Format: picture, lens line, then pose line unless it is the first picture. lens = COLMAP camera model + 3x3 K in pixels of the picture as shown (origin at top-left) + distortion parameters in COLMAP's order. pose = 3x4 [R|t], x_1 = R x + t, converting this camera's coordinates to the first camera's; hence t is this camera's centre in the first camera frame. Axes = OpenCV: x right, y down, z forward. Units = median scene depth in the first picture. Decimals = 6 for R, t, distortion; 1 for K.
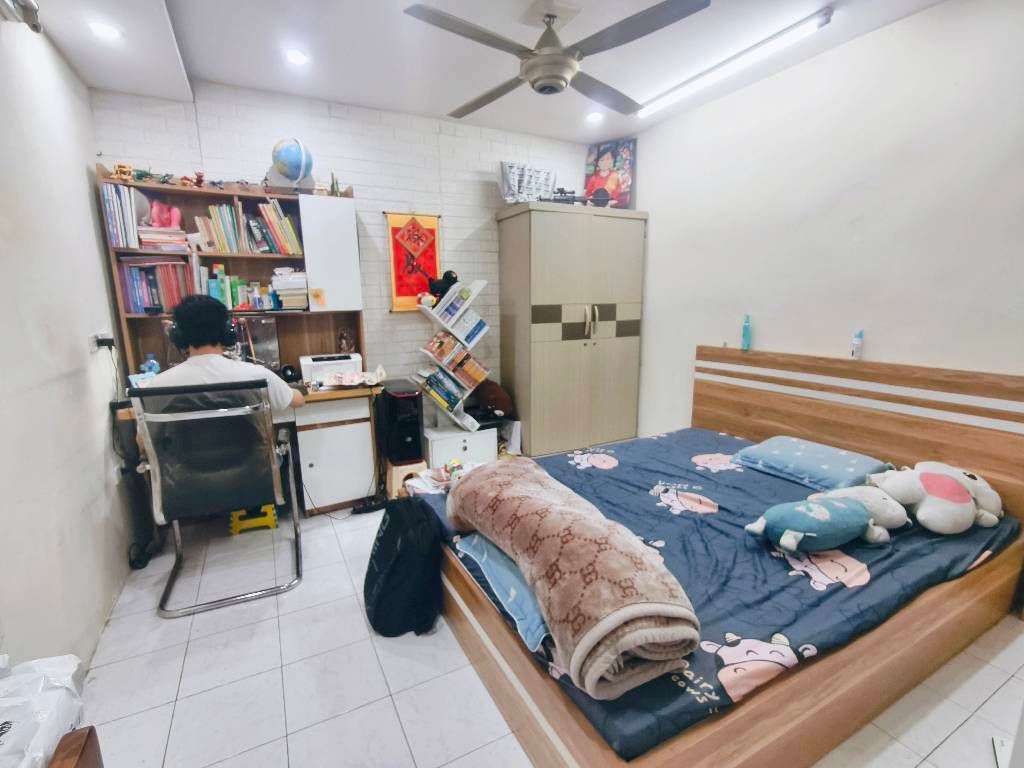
lens RADIAL K [[475.9, 0, 511.4], [0, 475.9, 386.6], [0, 0, 1]] dist [-0.001071, -0.002145]
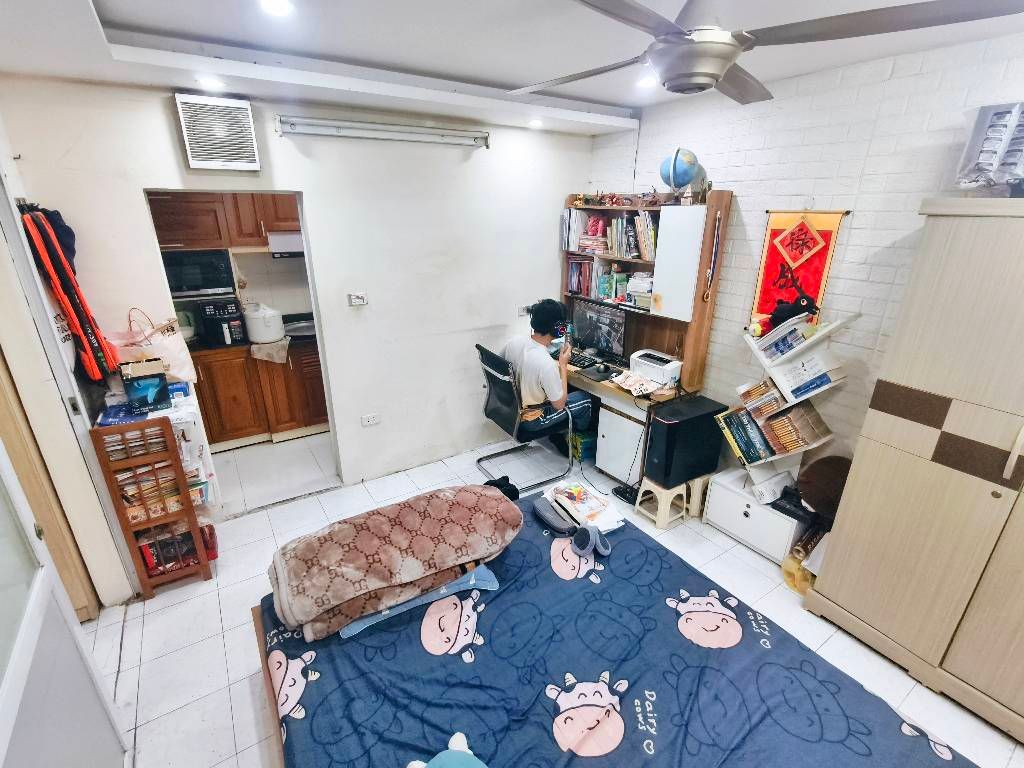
lens RADIAL K [[475.9, 0, 511.4], [0, 475.9, 386.6], [0, 0, 1]] dist [-0.001071, -0.002145]
pose [[0.096091, 0.366376, -0.925492, 0.621276], [-0.189578, 0.919511, 0.344325, -0.317466], [0.977152, 0.142366, 0.157814, 0.532108]]
